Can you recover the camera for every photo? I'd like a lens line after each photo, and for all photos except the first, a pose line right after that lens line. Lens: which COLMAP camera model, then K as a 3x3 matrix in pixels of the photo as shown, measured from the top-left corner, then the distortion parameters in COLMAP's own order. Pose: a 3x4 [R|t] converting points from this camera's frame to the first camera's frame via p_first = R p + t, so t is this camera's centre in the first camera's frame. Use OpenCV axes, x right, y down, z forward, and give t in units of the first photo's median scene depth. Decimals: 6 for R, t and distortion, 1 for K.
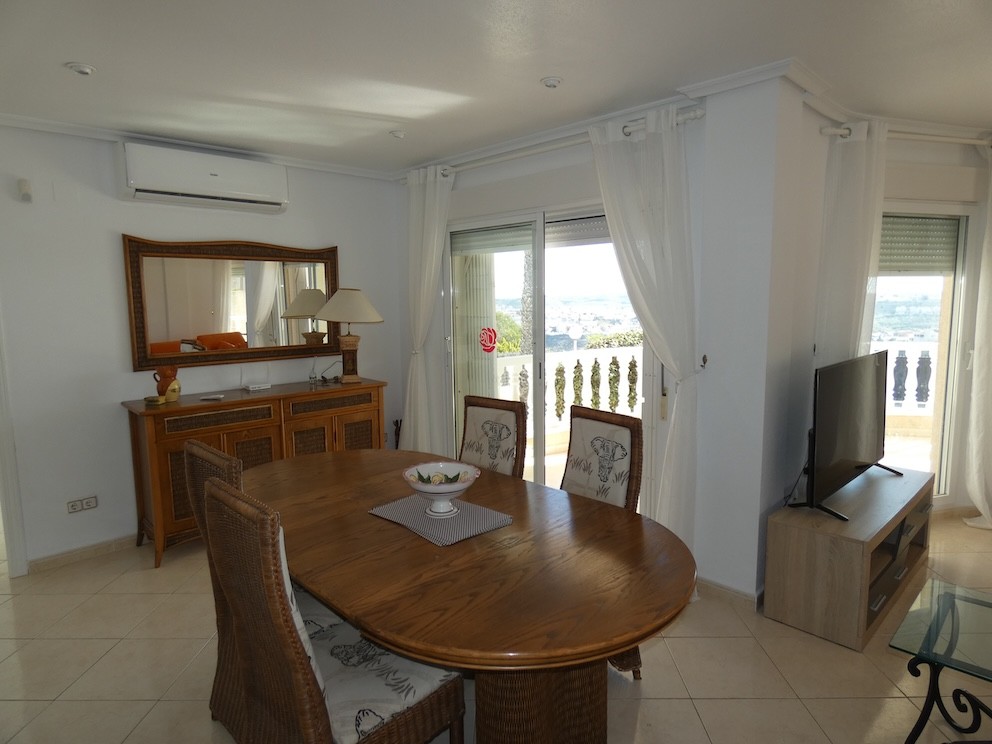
lens RADIAL K [[593.3, 0, 497.9], [0, 593.3, 364.0], [0, 0, 1]] dist [-0.003290, -0.000625]
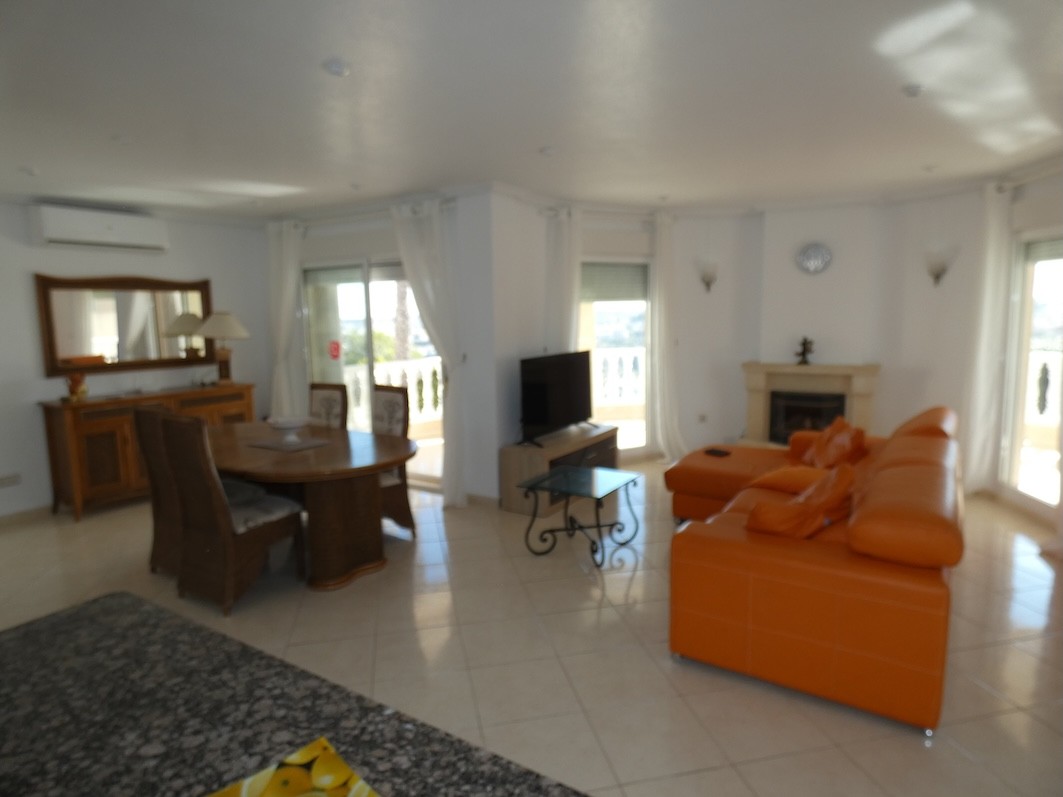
lens RADIAL K [[635.8, 0, 533.6], [0, 635.8, 389.9], [0, 0, 1]] dist [-0.003290, -0.000625]
pose [[0.973877, -0.034546, 0.224432, 0.101718], [0.033376, 0.999402, 0.009008, 0.055196], [-0.224609, -0.001282, 0.974448, -0.537896]]
